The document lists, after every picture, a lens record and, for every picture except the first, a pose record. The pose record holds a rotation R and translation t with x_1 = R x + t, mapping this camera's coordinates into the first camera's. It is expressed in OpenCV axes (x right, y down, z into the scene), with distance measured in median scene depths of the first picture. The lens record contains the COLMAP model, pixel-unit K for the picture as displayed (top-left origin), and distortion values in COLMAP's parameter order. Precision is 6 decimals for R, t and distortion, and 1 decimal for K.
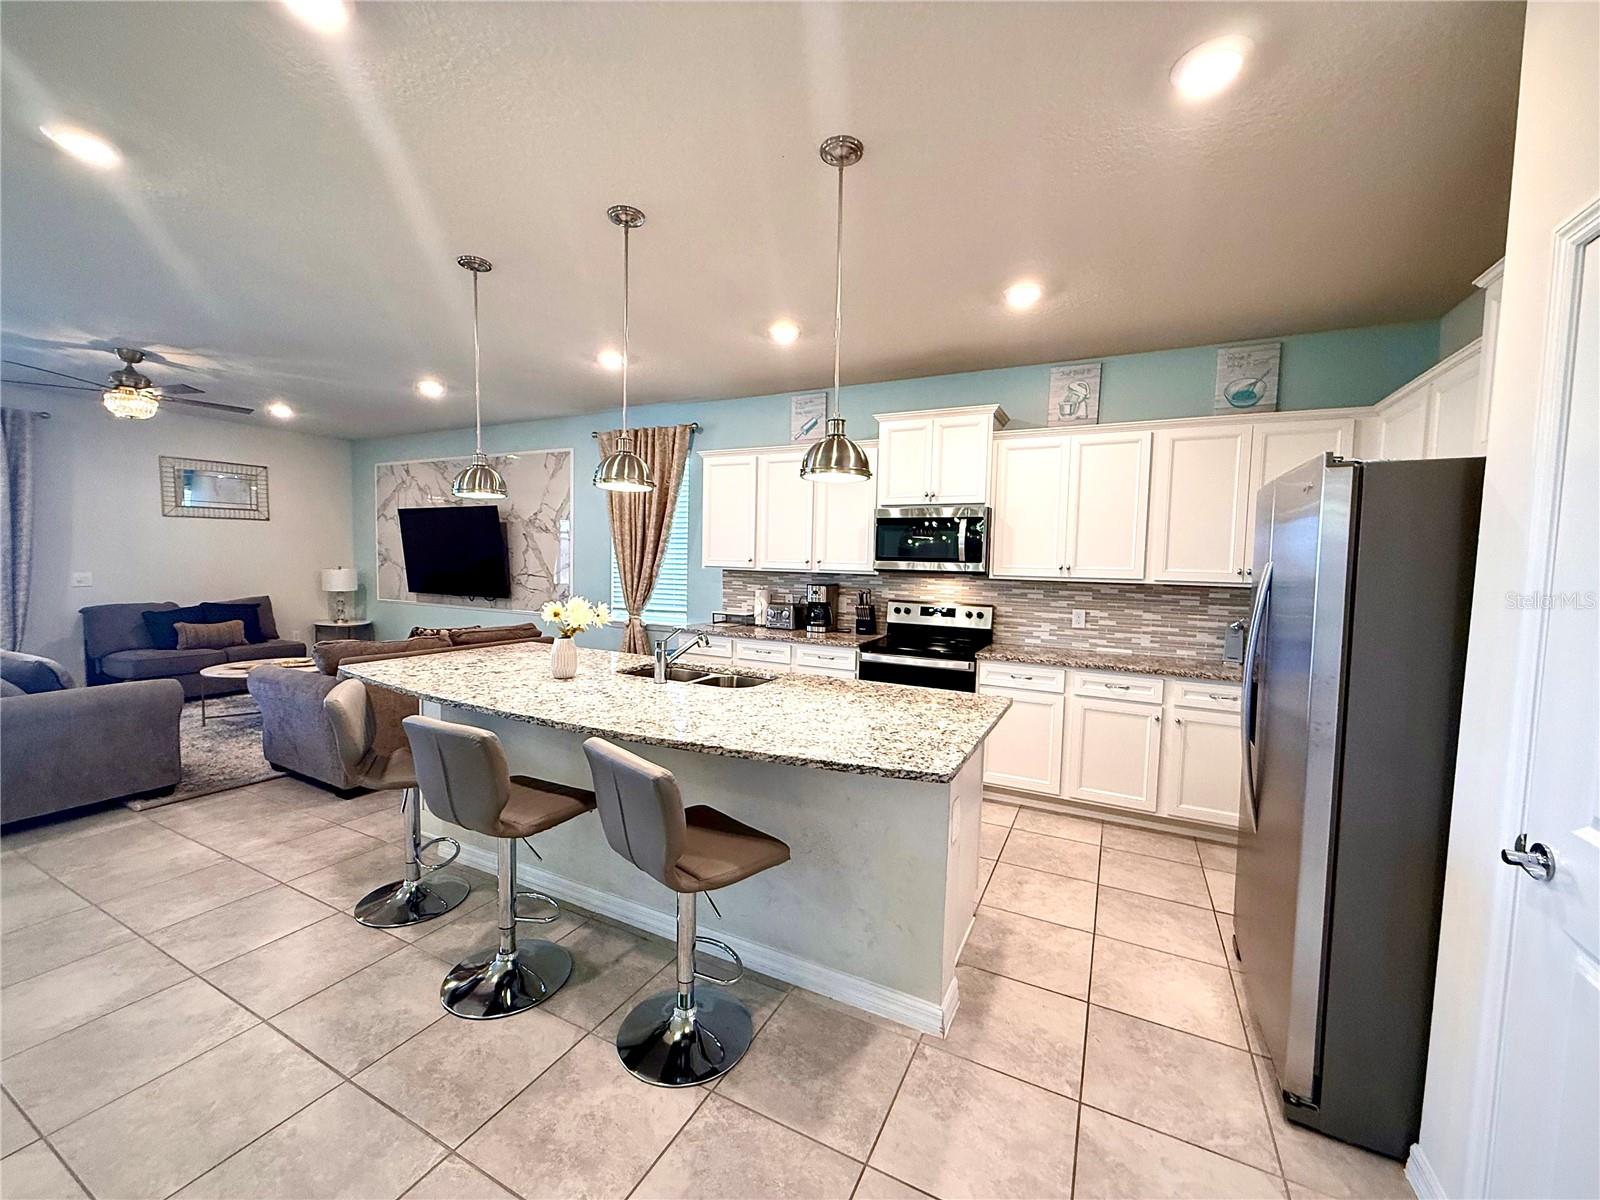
lens RADIAL K [[638.7, 0, 800.0], [0, 638.7, 600.0], [0, 0, 1]] dist [-0.000340, -0.000046]
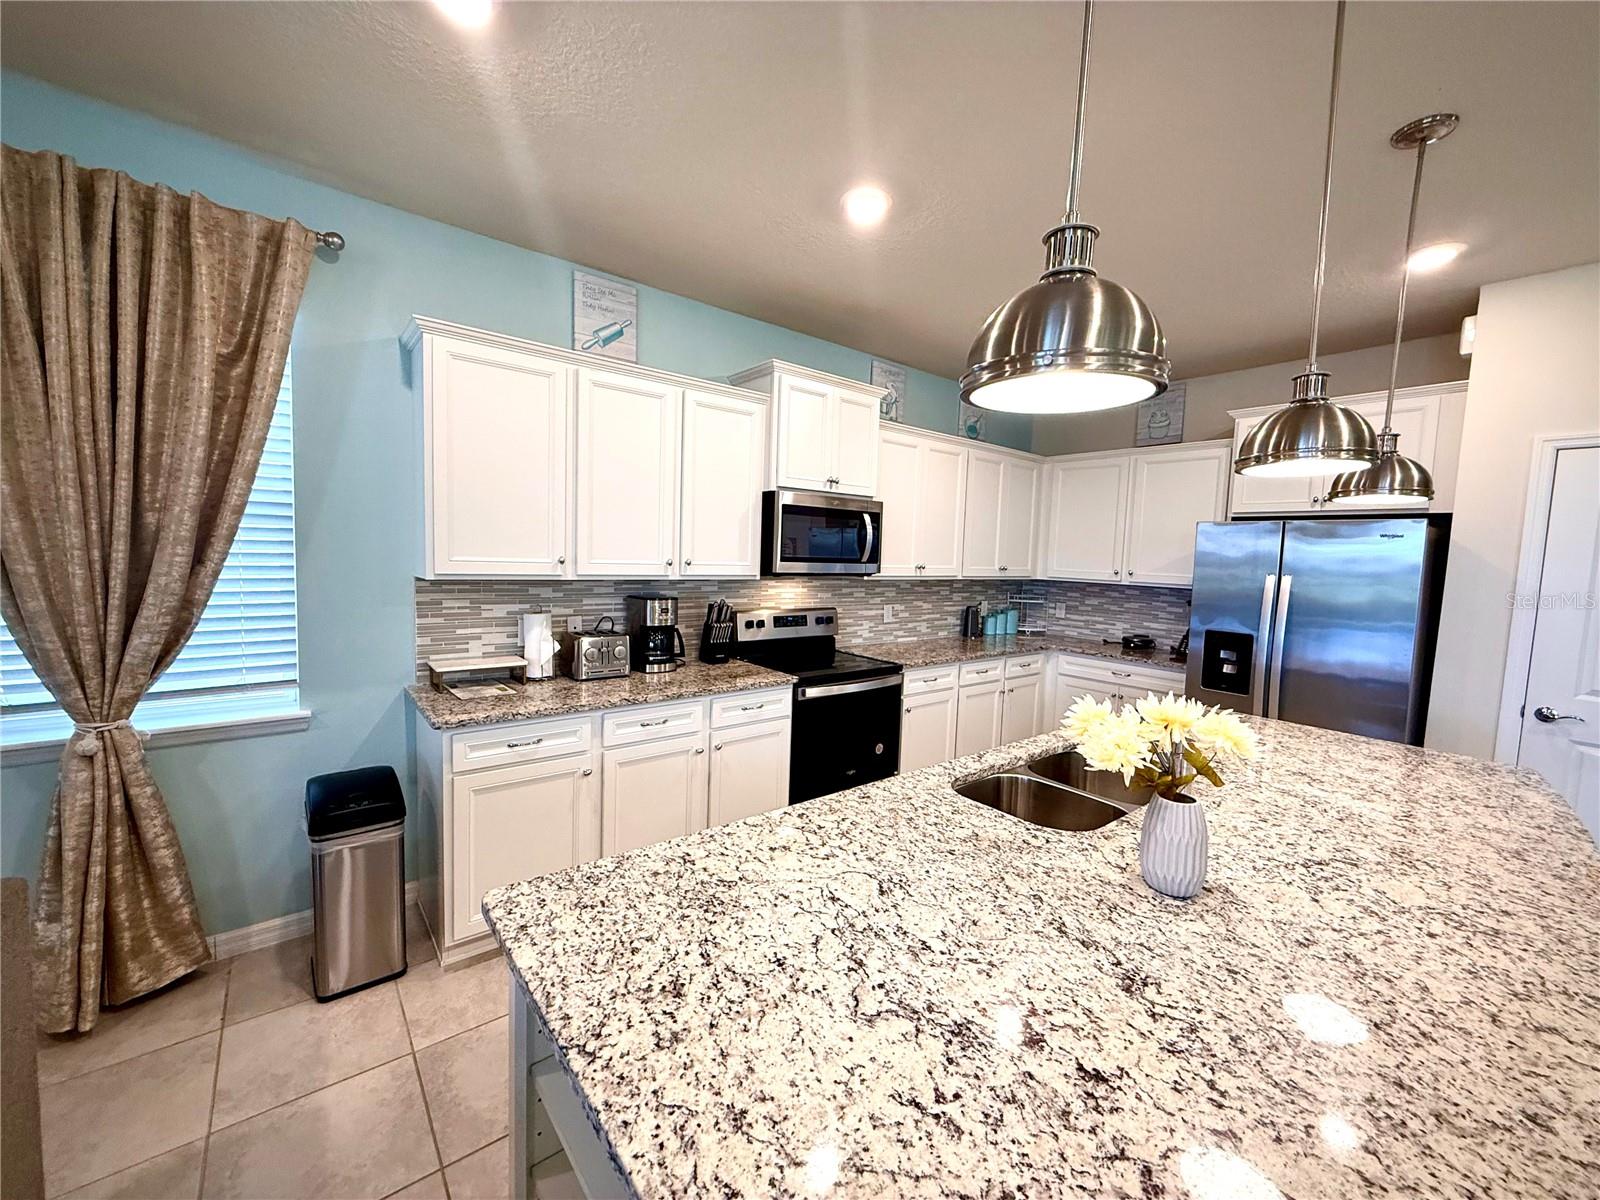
lens RADIAL K [[635.7, 0, 795.4], [0, 635.7, 599.6], [0, 0, 1]] dist [-0.000124, -0.000098]
pose [[0.408664, -0.079854, 0.909185, -0.475416], [0.032282, 0.996806, 0.073039, -0.062176], [-0.912114, -0.000498, 0.409936, 0.595549]]
